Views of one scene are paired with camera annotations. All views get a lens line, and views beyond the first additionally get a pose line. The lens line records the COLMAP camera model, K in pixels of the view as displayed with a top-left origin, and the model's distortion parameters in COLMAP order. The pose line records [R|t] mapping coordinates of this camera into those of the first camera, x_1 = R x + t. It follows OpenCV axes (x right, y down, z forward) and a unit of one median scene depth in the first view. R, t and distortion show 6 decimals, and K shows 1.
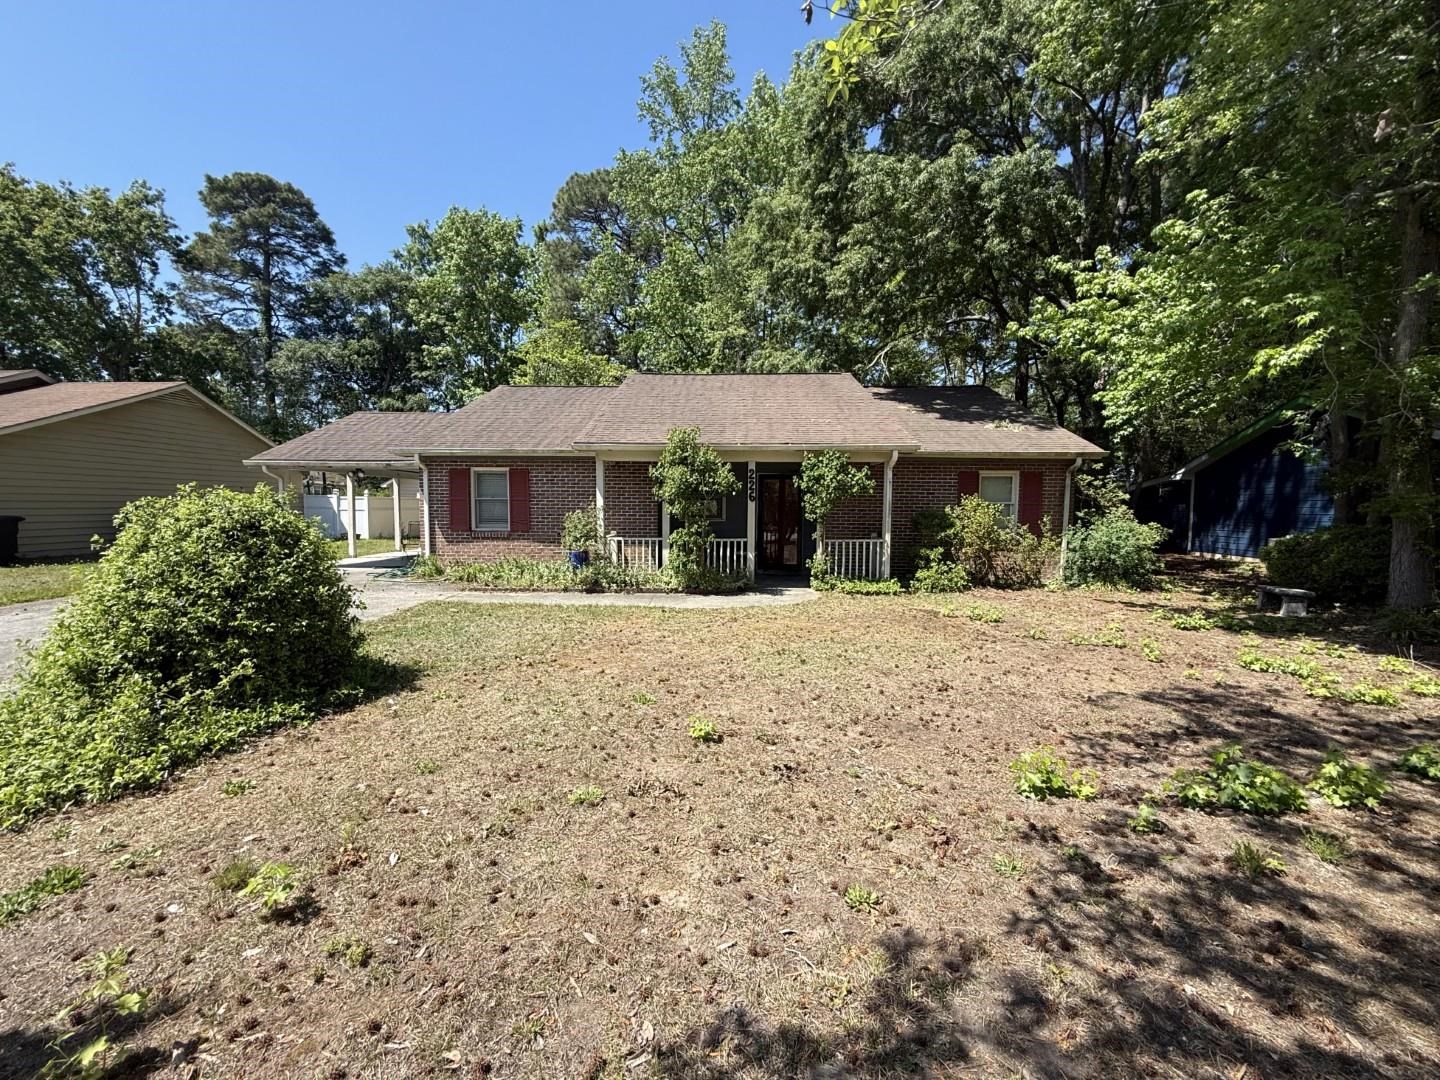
lens RADIAL K [[589.0, 0, 728.2], [0, 589.0, 540.9], [0, 0, 1]] dist [0.000543, 0.000190]
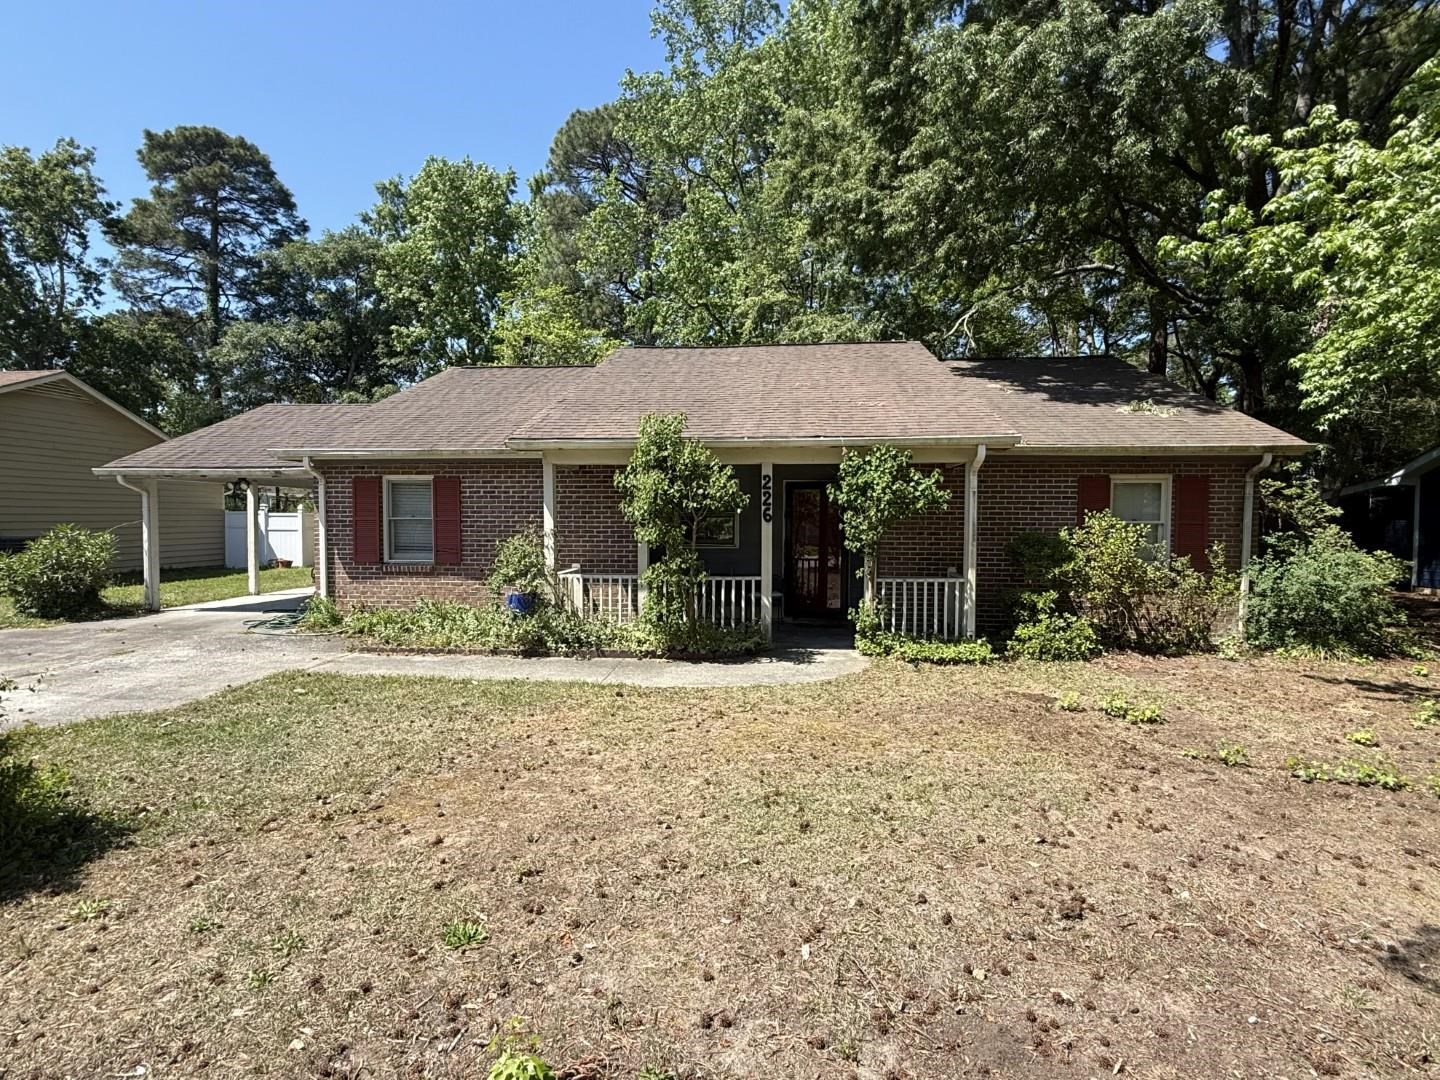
lens RADIAL K [[719.4, 0, 731.9], [0, 719.4, 543.5], [0, 0, 1]] dist [0.000626, 0.000030]
pose [[0.997808, -0.001120, -0.066159, 0.046194], [-0.000649, 0.999643, -0.026711, -0.017171], [0.066165, 0.026695, 0.997452, 0.144109]]
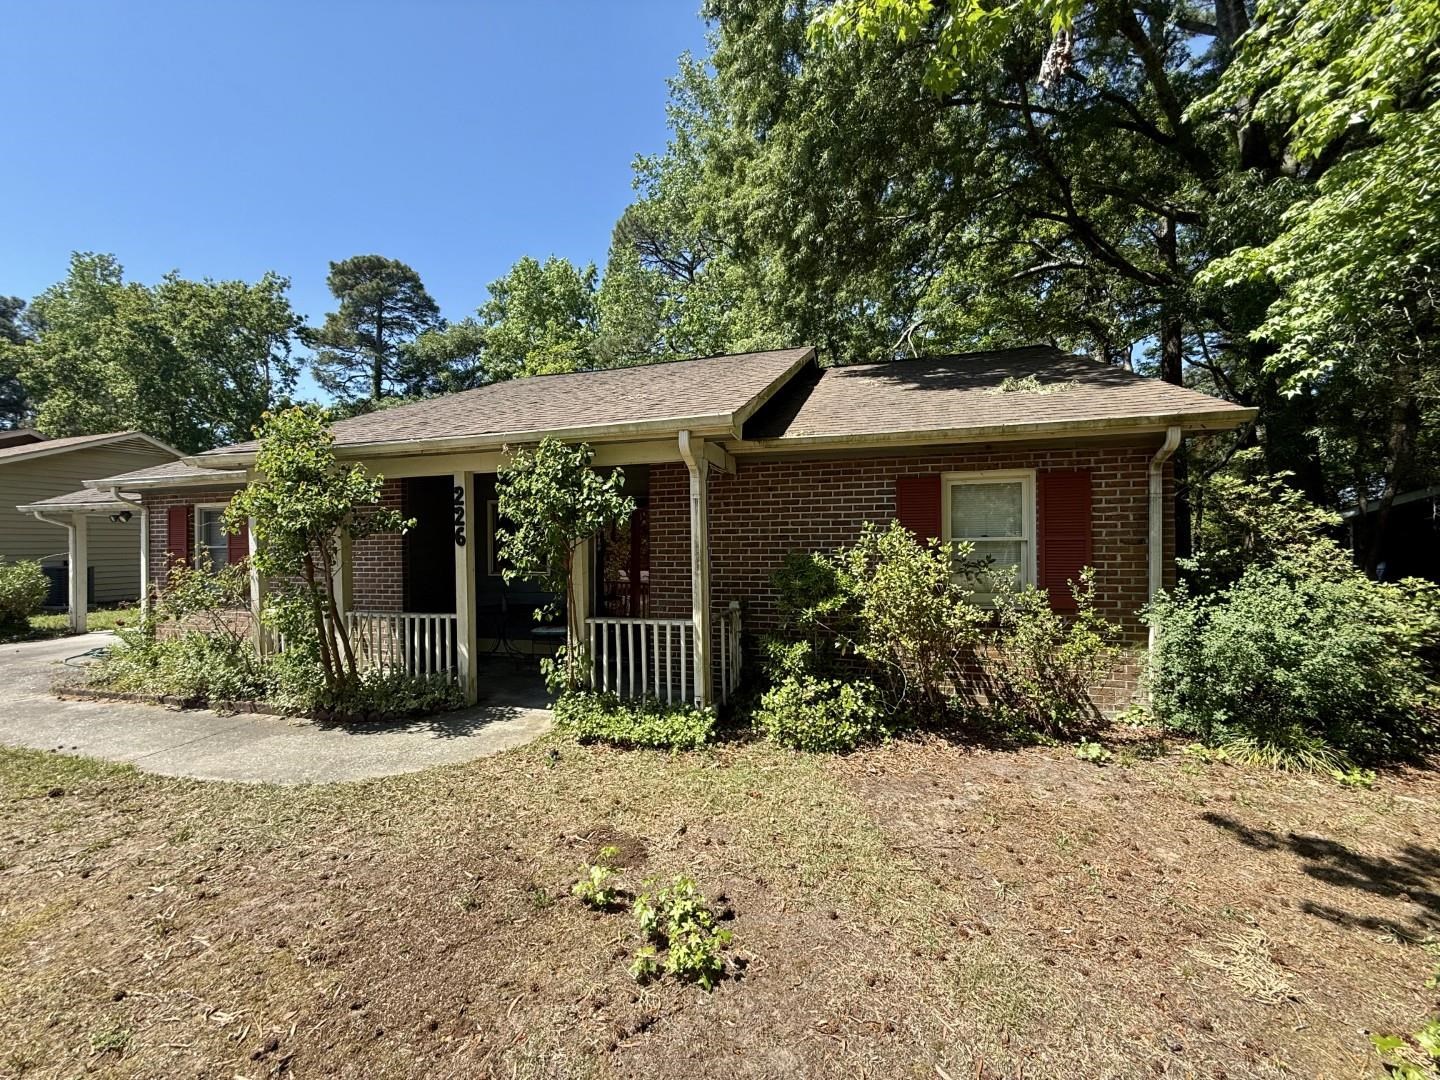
lens RADIAL K [[579.0, 0, 720.0], [0, 579.0, 540.0], [0, 0, 1]] dist [-0.000551, 0.000070]
pose [[0.966020, -0.018986, -0.257770, 0.346024], [0.001257, 0.997632, -0.068773, -0.030281], [0.258465, 0.066112, 0.963756, 0.466872]]
